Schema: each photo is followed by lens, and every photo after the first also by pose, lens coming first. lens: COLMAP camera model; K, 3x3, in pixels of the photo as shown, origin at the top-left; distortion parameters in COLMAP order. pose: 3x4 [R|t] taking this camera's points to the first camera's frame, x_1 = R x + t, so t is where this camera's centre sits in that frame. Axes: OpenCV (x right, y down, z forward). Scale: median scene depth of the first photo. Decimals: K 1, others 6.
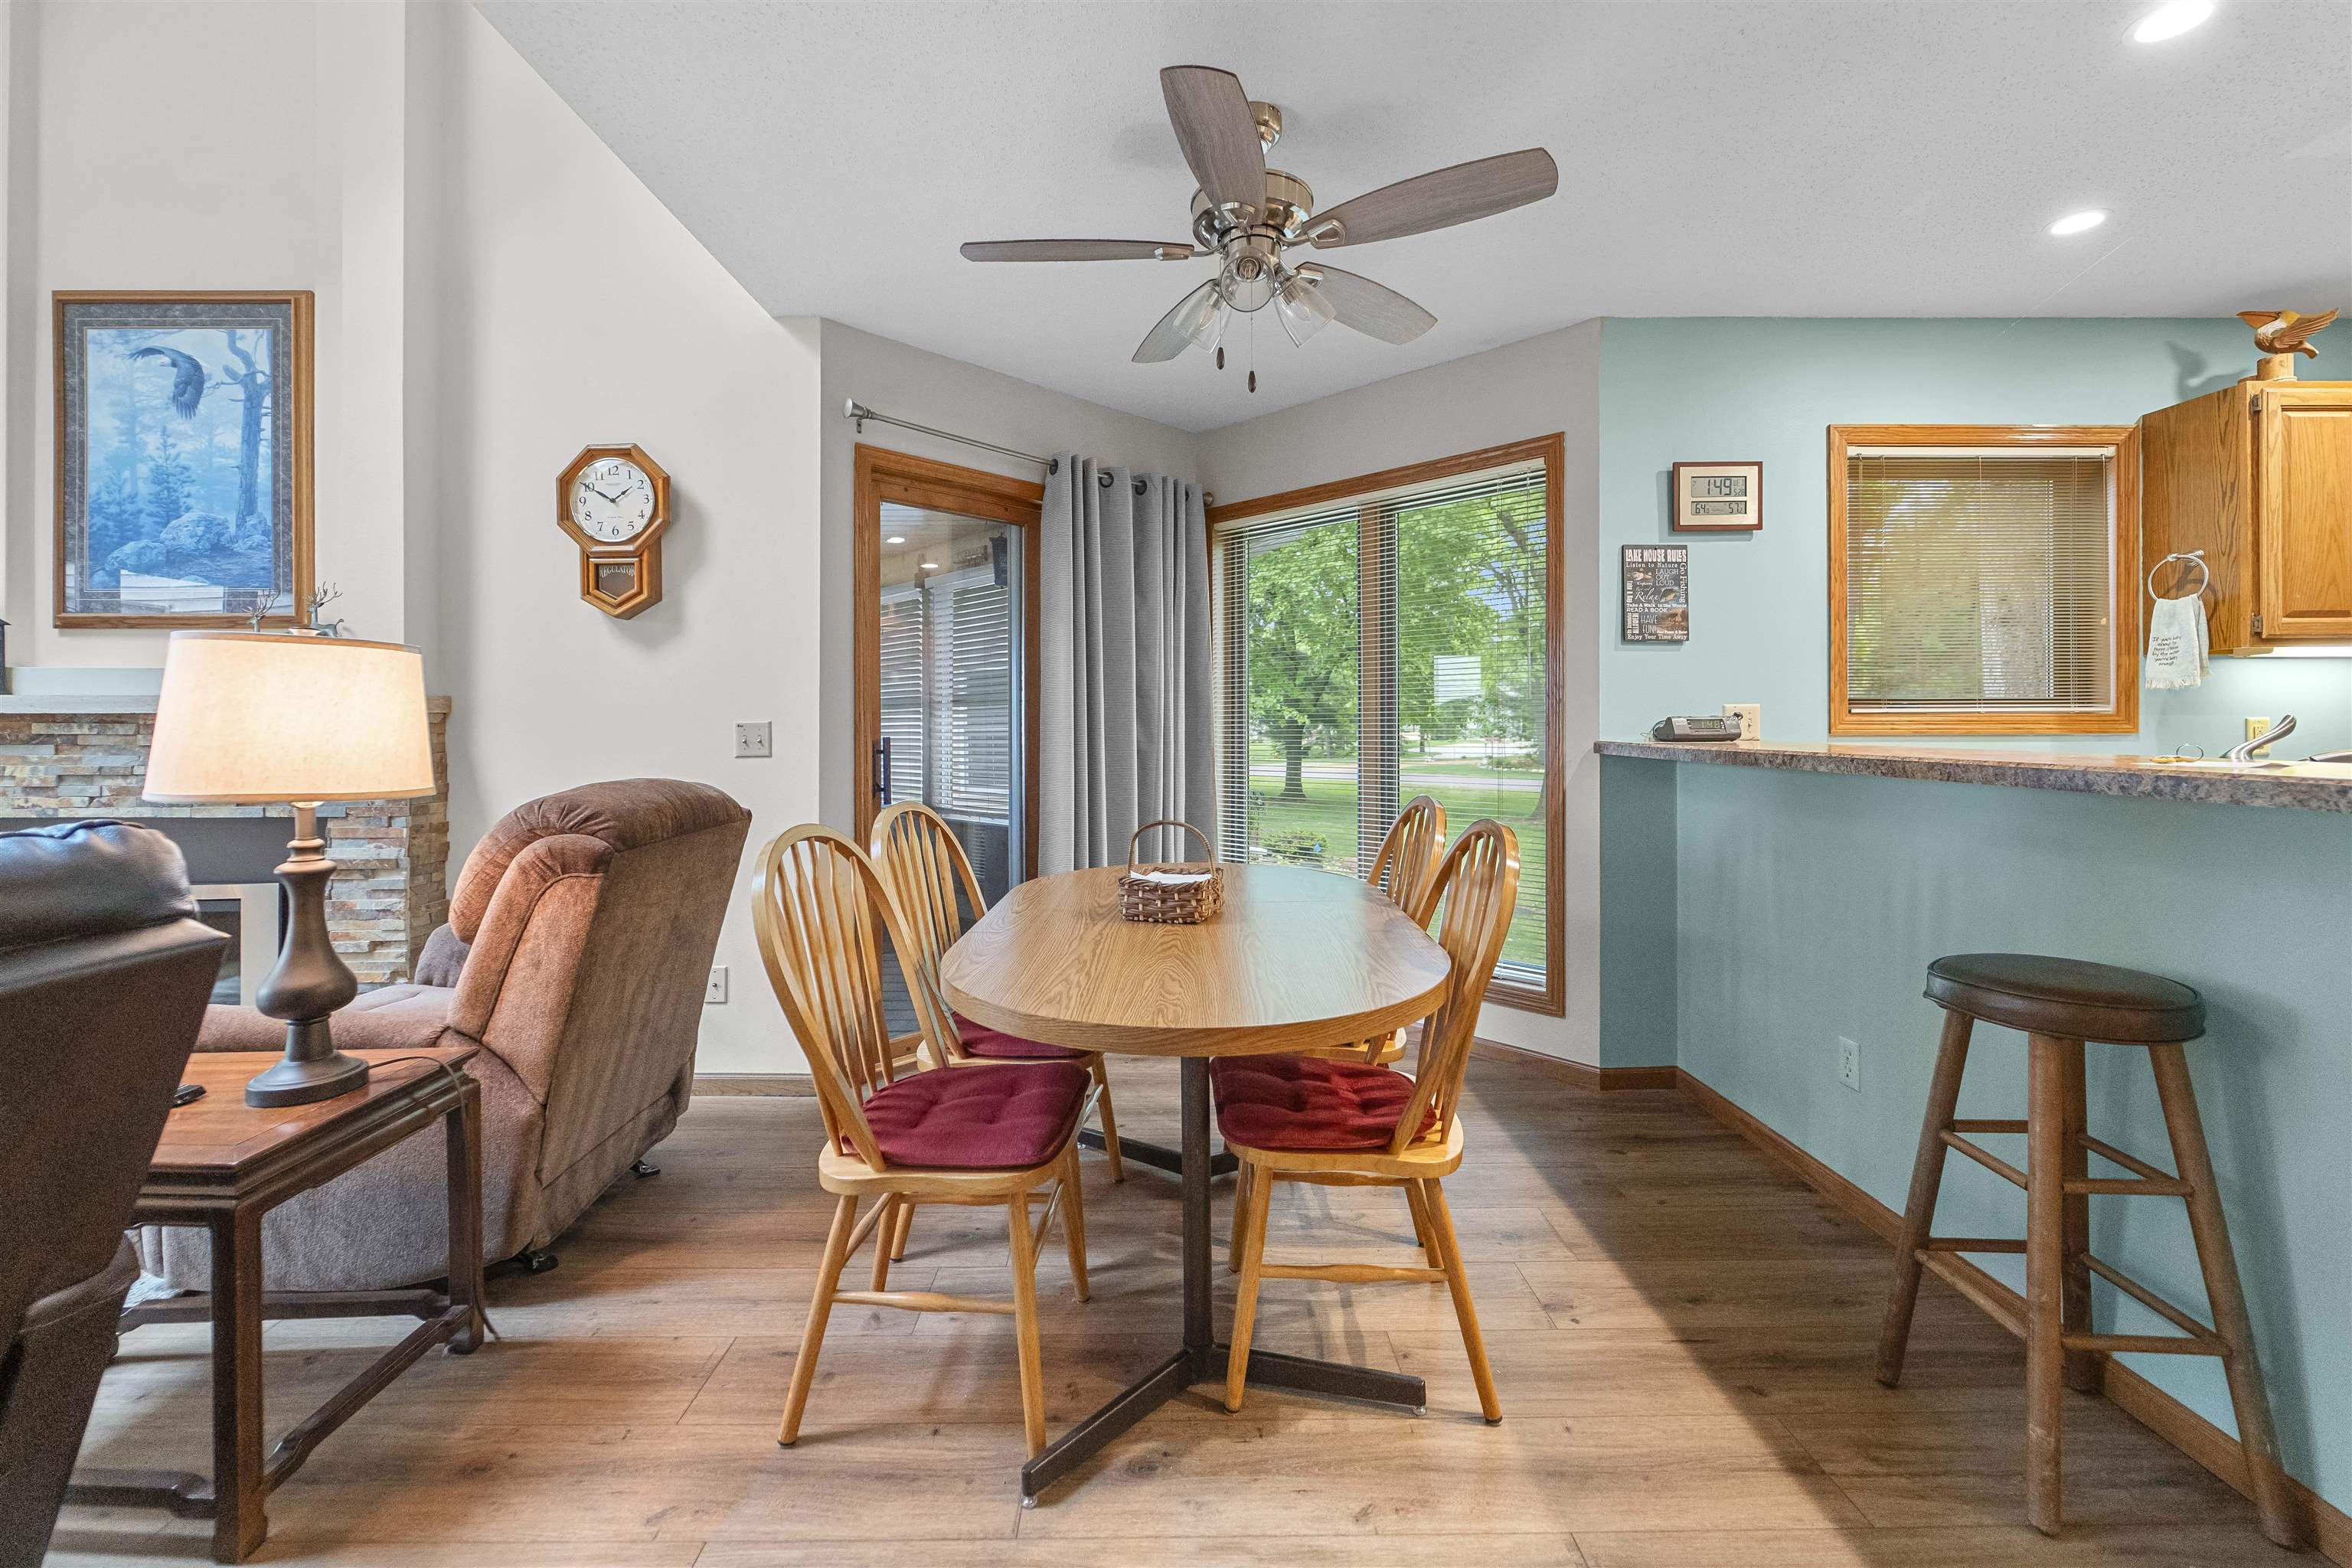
lens RADIAL K [[963.9, 0, 1183.9], [0, 963.9, 728.9], [0, 0, 1]] dist [-0.001522, -0.000208]
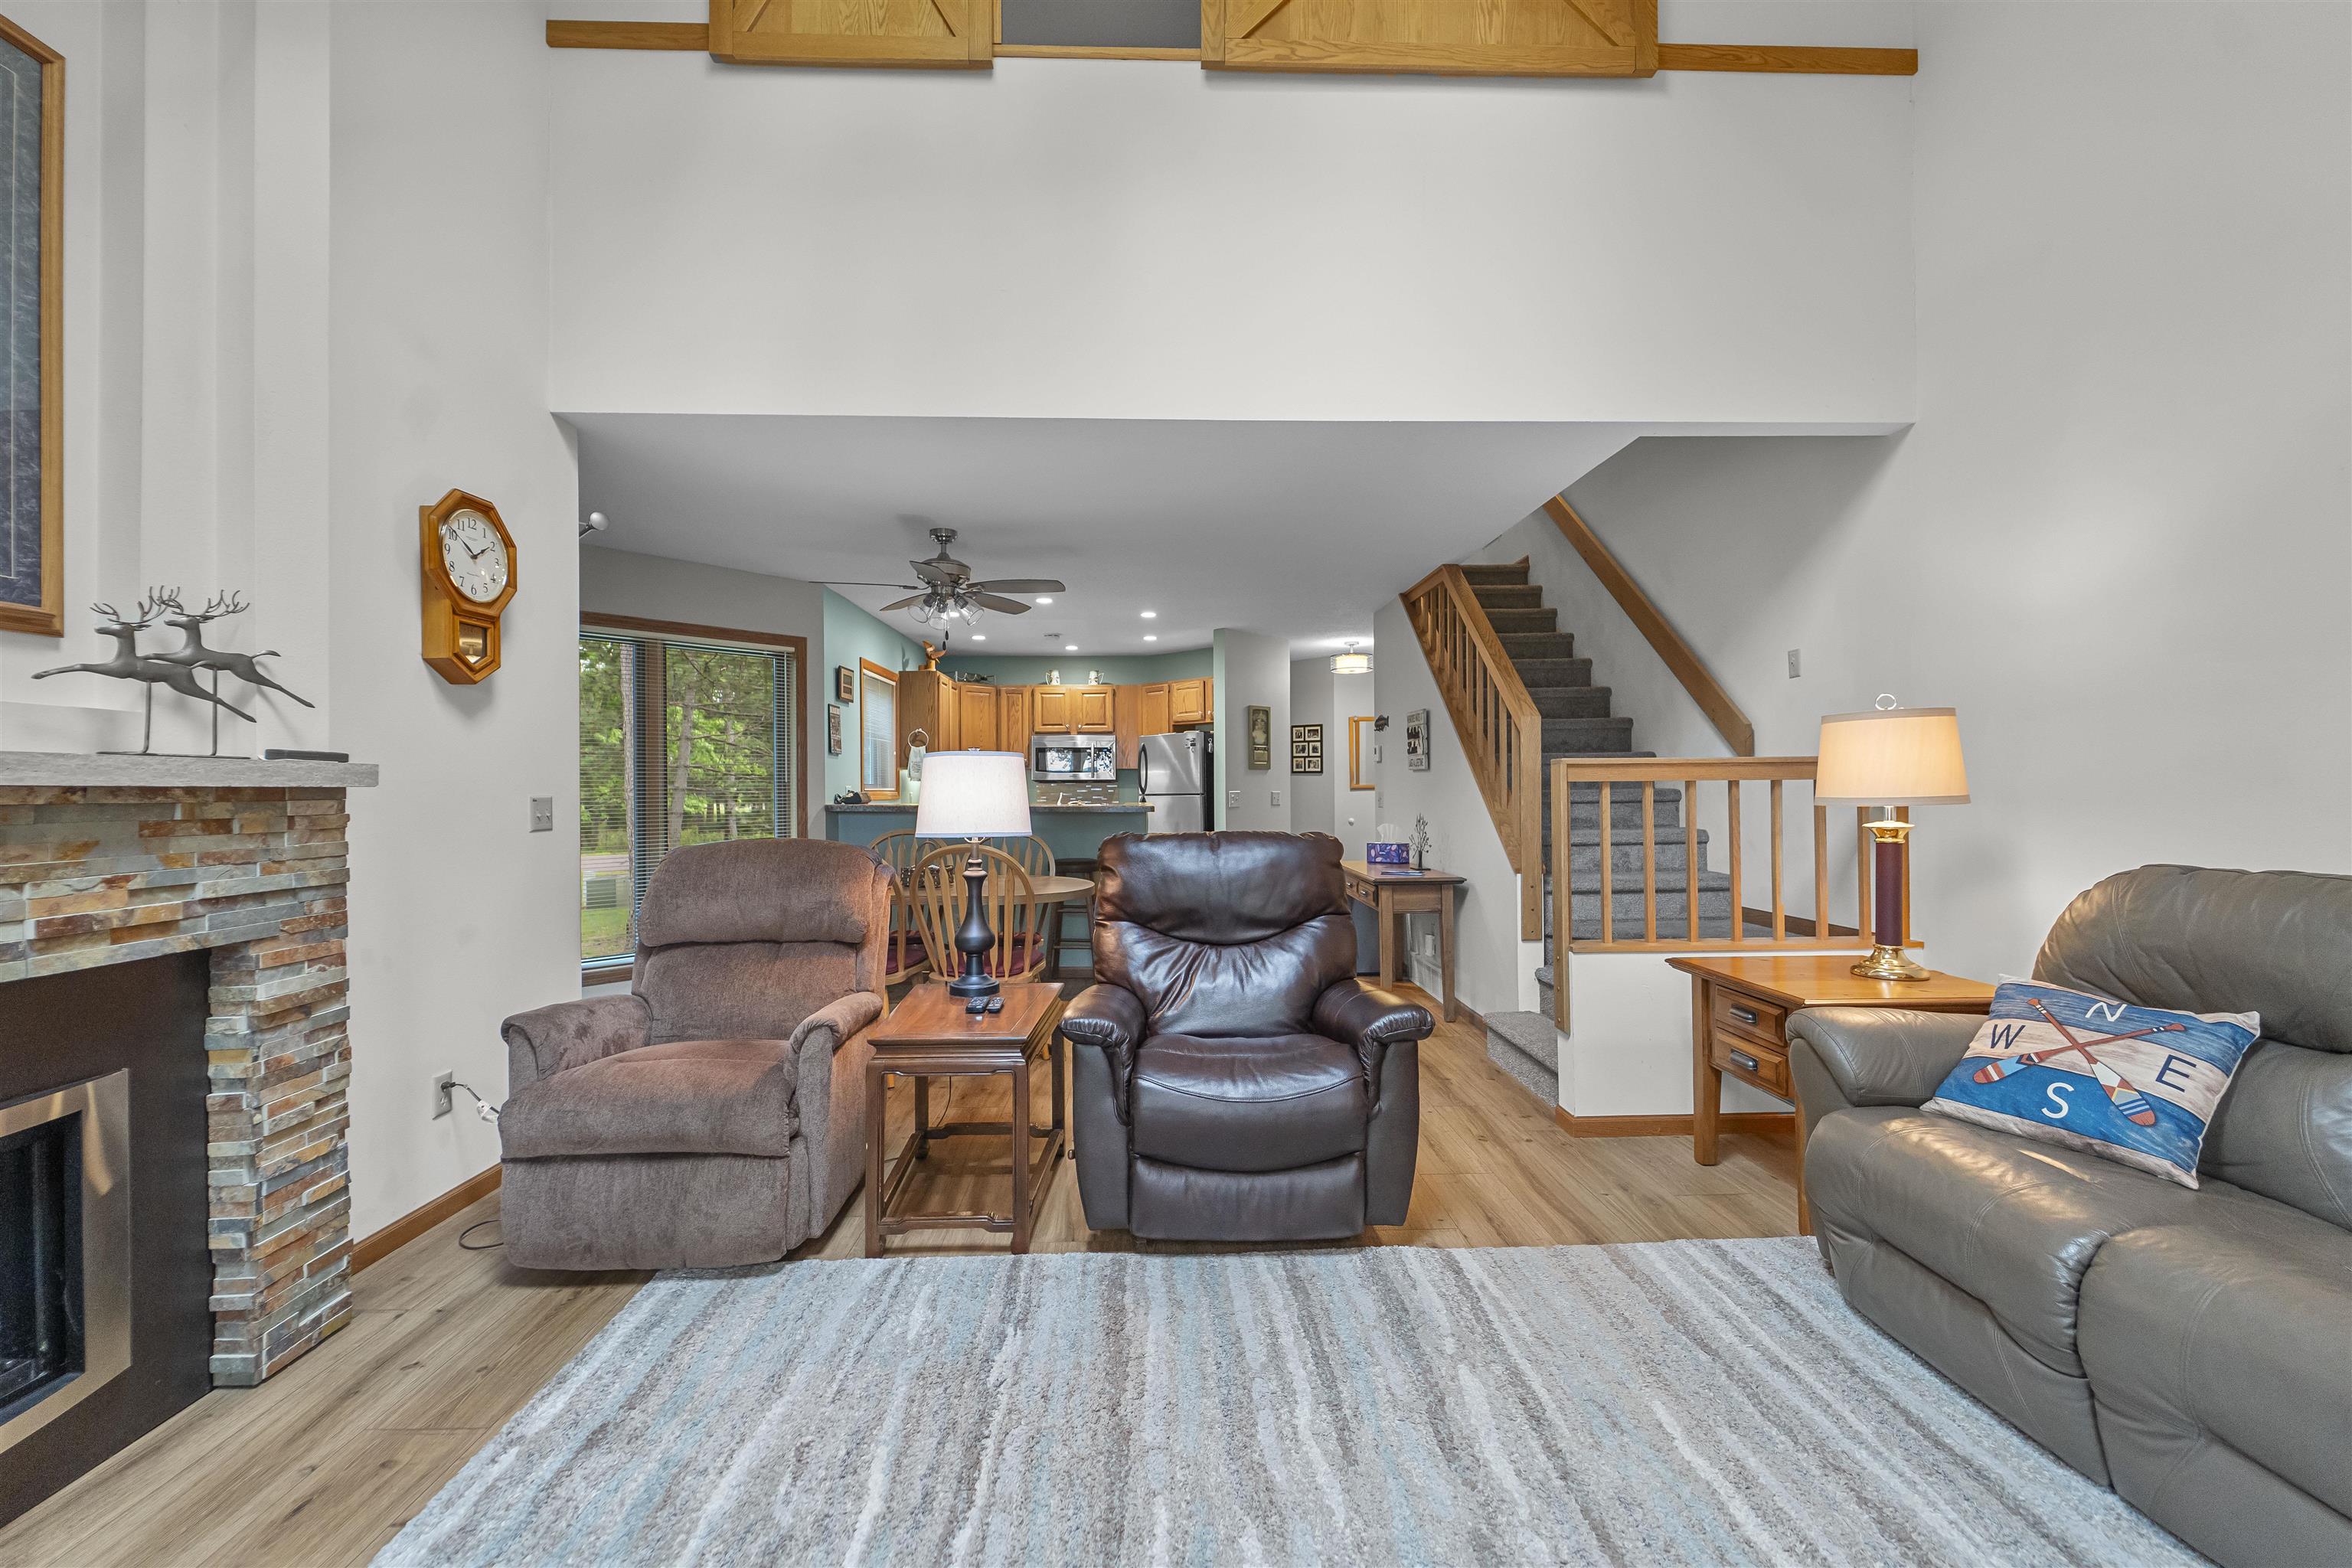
lens RADIAL K [[952.6, 0, 1176.0], [0, 952.6, 784.0], [0, 0, 1]] dist [0.001041, -0.000344]
pose [[-0.016361, 0.008632, 0.999829, -1.498012], [0.007260, 0.999937, -0.008514, -0.007370], [-0.999840, 0.007120, -0.016423, 0.343147]]
